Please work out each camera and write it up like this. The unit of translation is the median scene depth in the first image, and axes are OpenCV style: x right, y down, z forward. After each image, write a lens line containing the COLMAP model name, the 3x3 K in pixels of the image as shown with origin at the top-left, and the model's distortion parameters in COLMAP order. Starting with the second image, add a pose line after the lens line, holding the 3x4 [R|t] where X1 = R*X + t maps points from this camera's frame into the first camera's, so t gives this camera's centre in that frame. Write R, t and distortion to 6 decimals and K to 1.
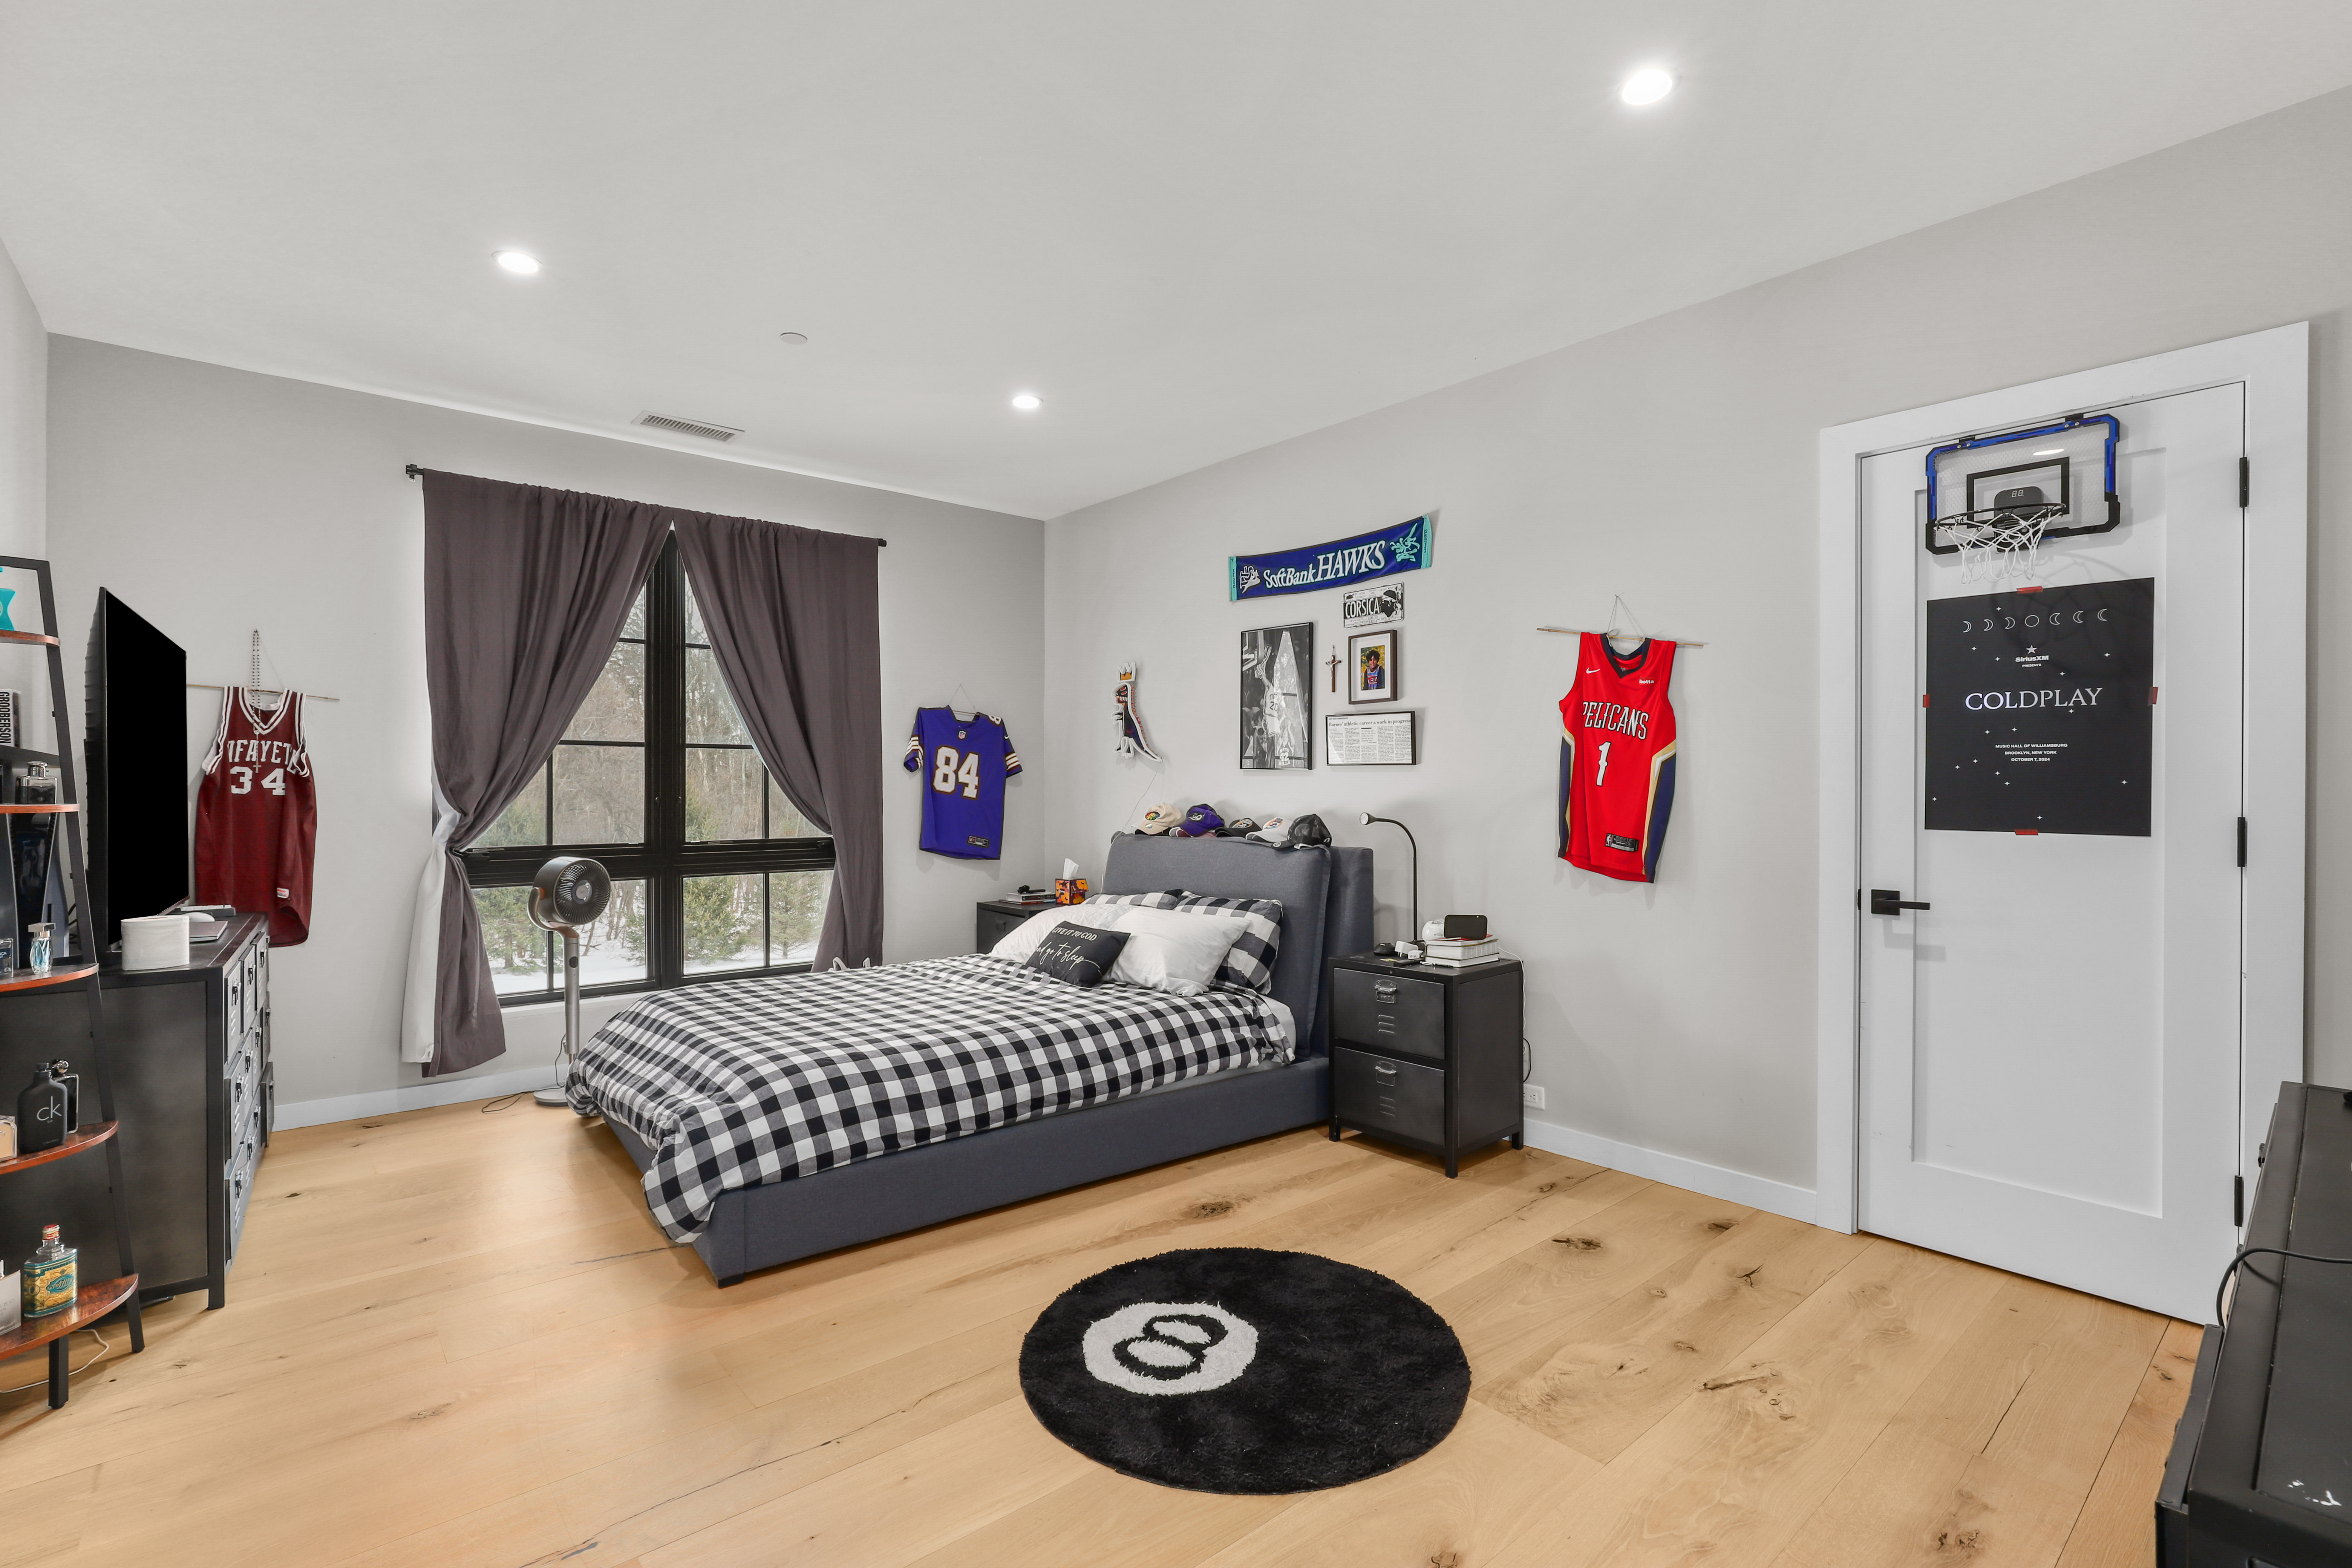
lens RADIAL K [[1084.0, 0, 1187.7], [0, 1084.0, 783.6], [0, 0, 1]] dist [-0.015763, 0.005342]
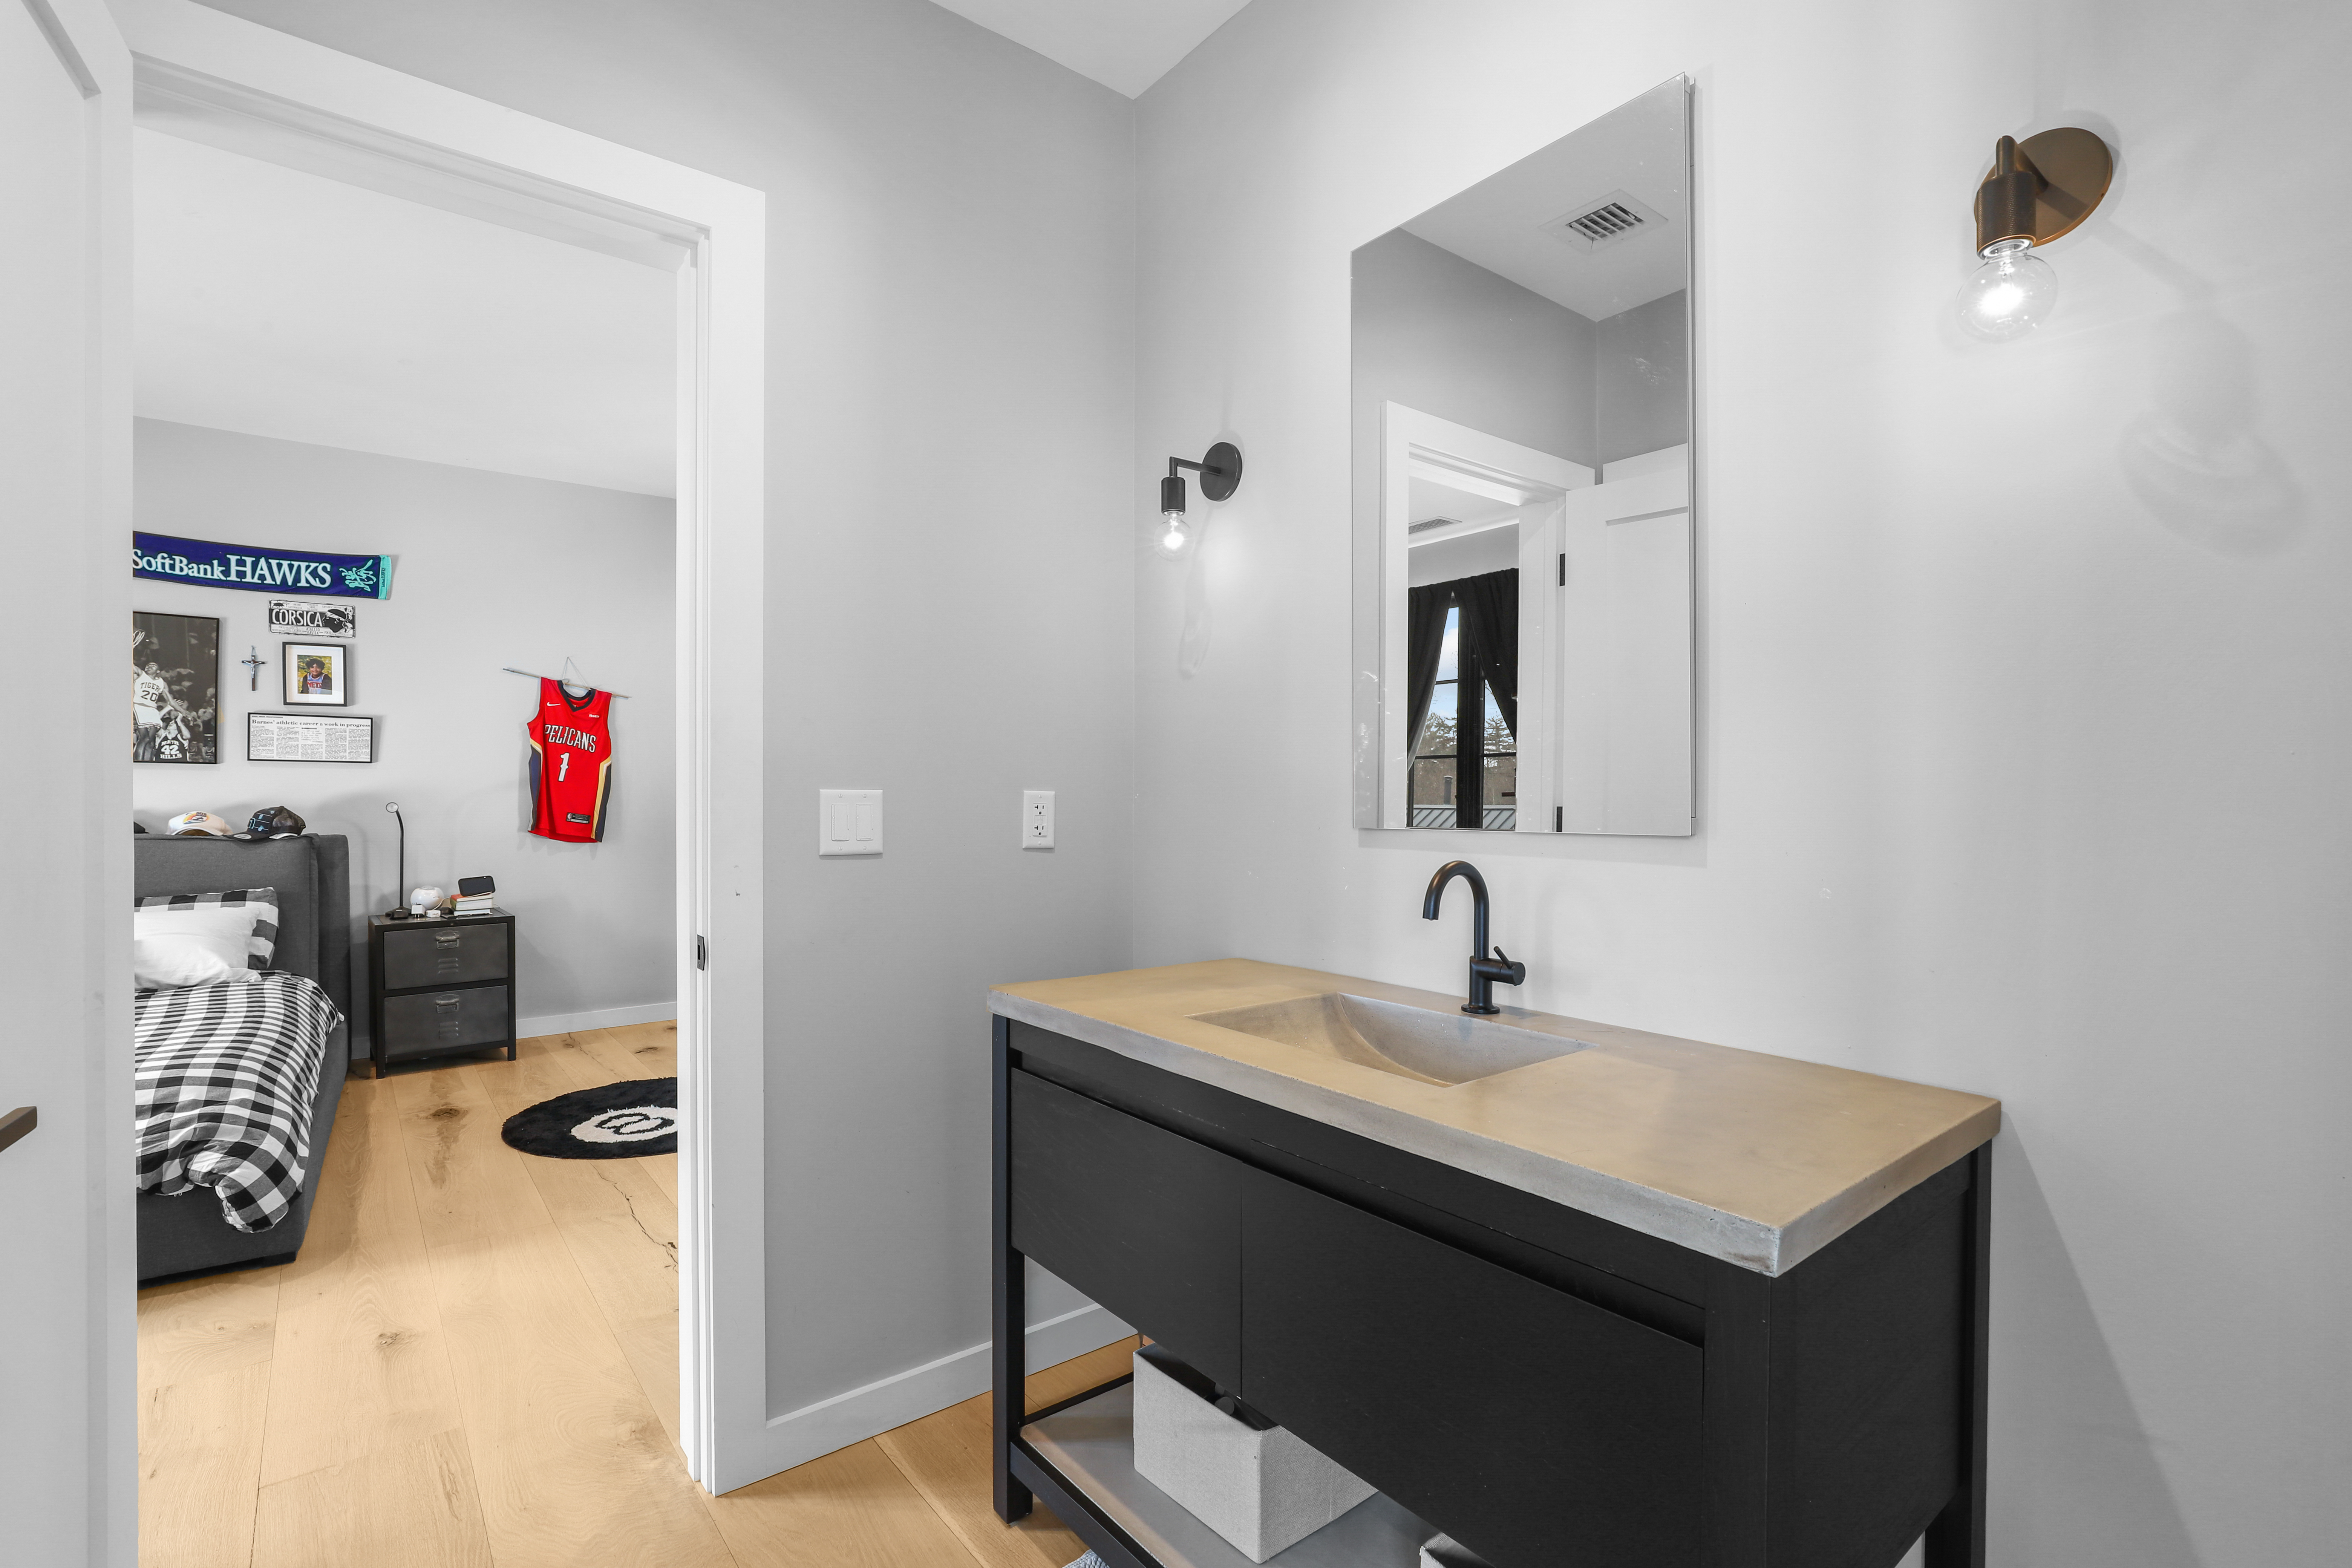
lens RADIAL K [[1084.0, 0, 1191.8], [0, 1084.0, 793.0], [0, 0, 1]] dist [-0.015763, 0.005342]
pose [[0.007931, 0.000545, 0.999968, -0.983949], [0.001386, 0.999999, -0.000556, 0.017580], [-0.999968, 0.001390, 0.007930, 0.095502]]
